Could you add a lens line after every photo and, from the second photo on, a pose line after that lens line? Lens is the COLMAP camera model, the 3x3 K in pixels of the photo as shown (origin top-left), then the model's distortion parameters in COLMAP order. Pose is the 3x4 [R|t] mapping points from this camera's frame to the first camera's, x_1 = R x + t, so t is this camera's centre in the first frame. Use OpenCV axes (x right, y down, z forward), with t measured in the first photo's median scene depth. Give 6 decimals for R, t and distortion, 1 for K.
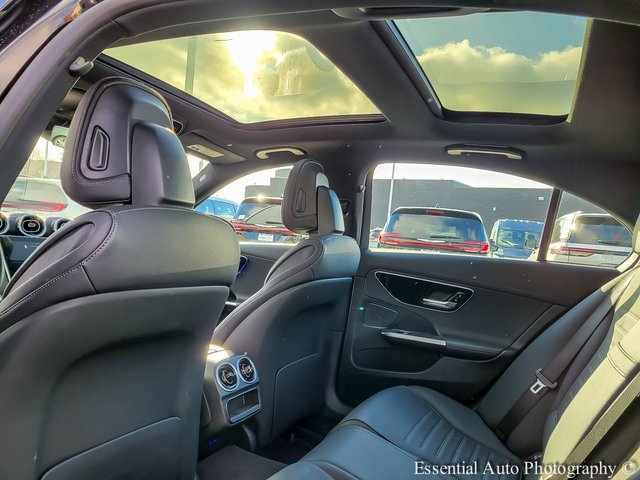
lens RADIAL K [[471.4, 0, 320.0], [0, 471.4, 240.0], [0, 0, 1]] dist [0.043631, -0.029338]
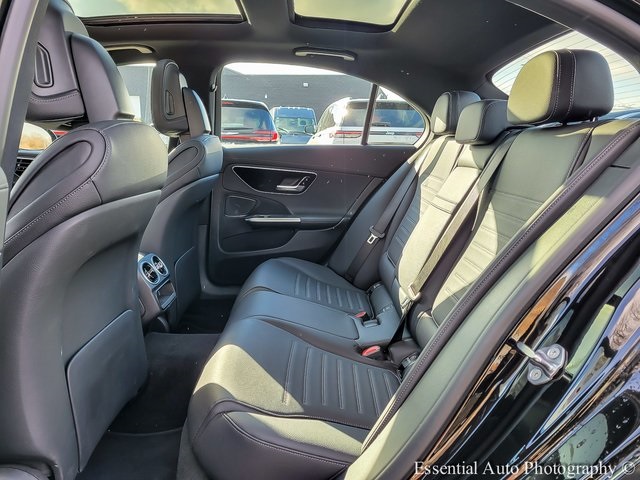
lens RADIAL K [[471.4, 0, 320.0], [0, 471.4, 240.0], [0, 0, 1]] dist [0.043631, -0.029338]
pose [[0.891210, -0.166783, 0.421816, -0.222113], [0.068677, 0.968841, 0.237973, -0.017542], [-0.448362, -0.183115, 0.874894, -0.101672]]
